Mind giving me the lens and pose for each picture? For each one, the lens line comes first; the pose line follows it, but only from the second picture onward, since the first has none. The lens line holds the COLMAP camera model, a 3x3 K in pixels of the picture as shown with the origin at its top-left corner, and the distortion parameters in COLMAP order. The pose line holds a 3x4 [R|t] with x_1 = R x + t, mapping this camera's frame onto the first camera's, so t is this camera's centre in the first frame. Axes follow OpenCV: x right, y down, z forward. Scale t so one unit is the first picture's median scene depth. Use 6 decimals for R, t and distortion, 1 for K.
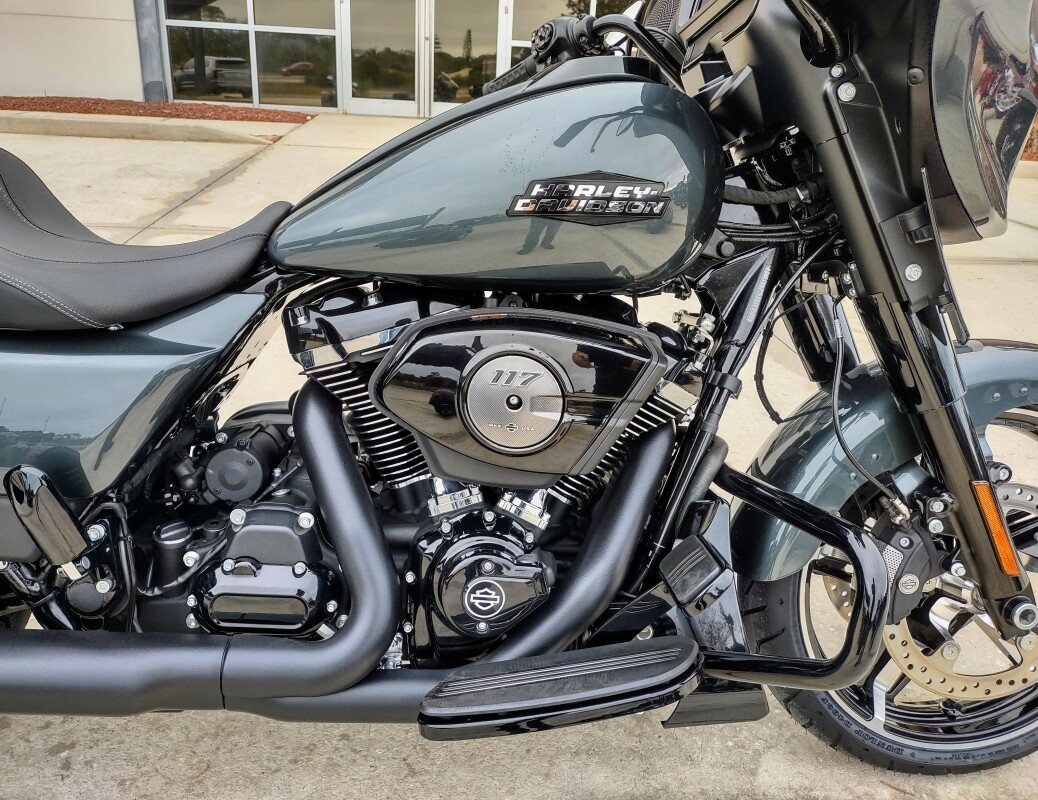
lens RADIAL K [[811.0, 0, 500.9], [0, 811.0, 397.4], [0, 0, 1]] dist [0.008992, -0.002979]
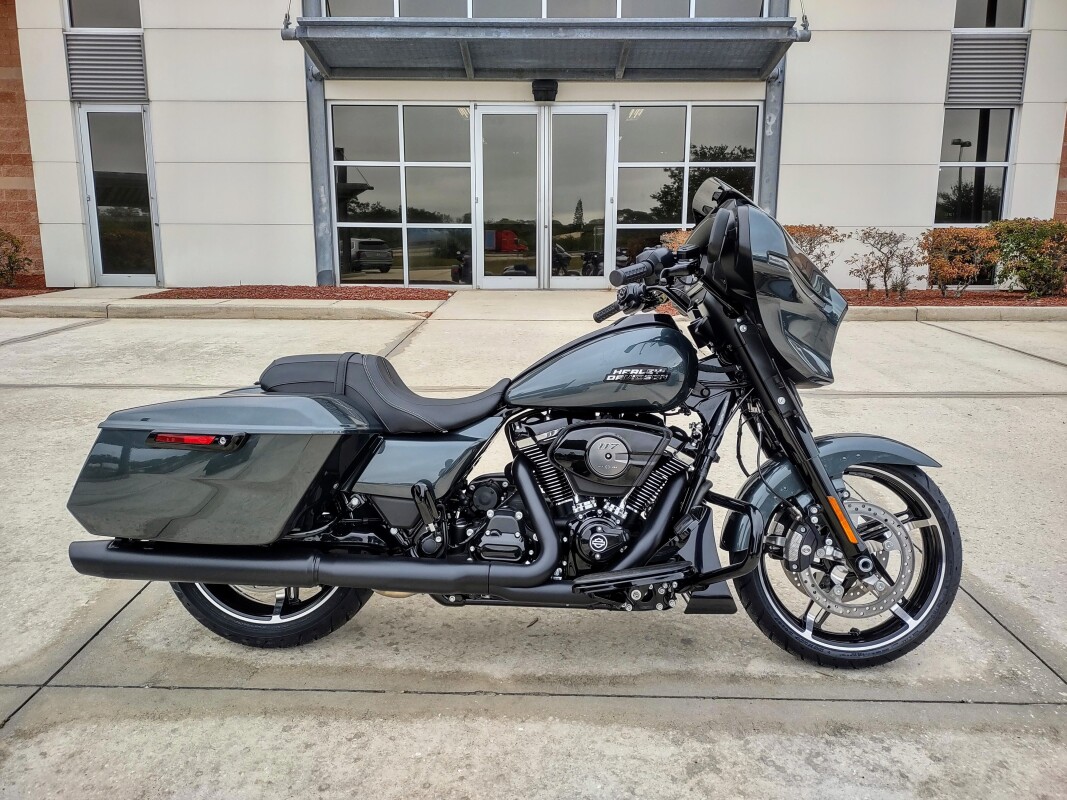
lens RADIAL K [[785.2, 0, 534.9], [0, 785.2, 404.5], [0, 0, 1]] dist [0.039260, -0.047890]
pose [[0.994514, -0.027392, -0.100953, 0.034047], [0.009729, 0.985143, -0.171461, 0.219276], [0.104149, 0.169538, 0.980005, -1.180932]]
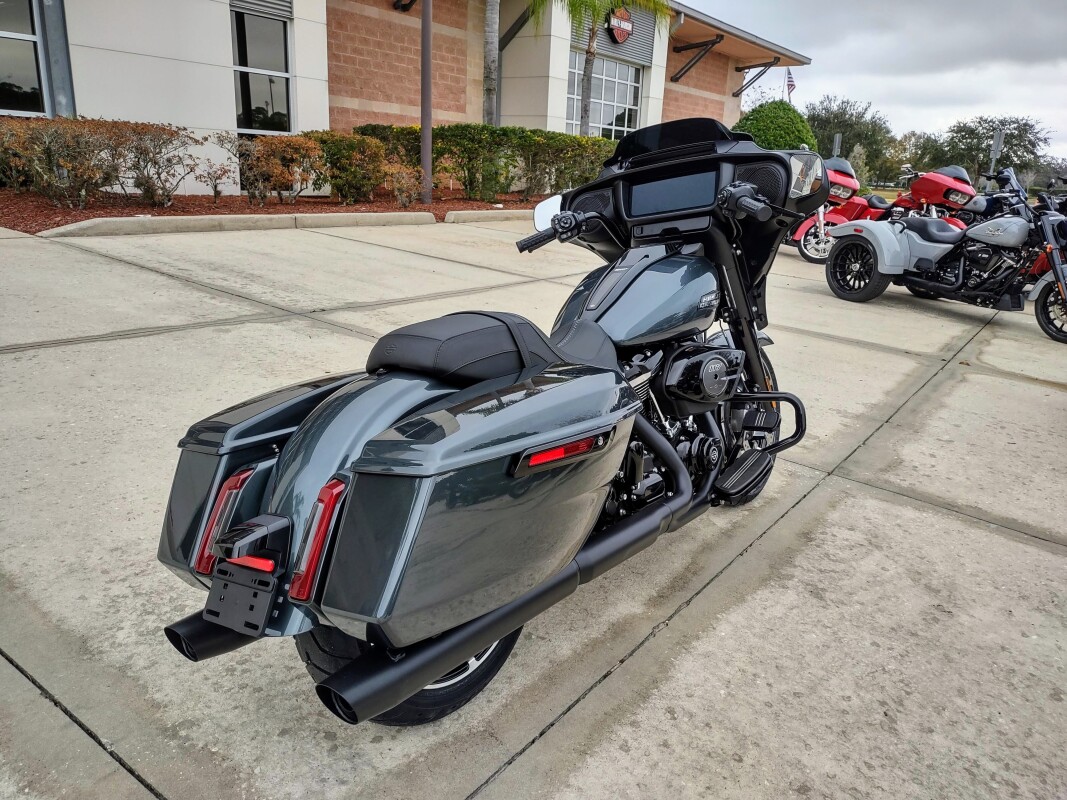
lens RADIAL K [[785.2, 0, 534.9], [0, 785.2, 404.5], [0, 0, 1]] dist [0.039260, -0.047890]
pose [[0.659613, -0.232083, 0.714876, -2.003235], [0.253593, 0.964080, 0.078997, -0.236666], [-0.707532, 0.129180, 0.694774, -0.315795]]
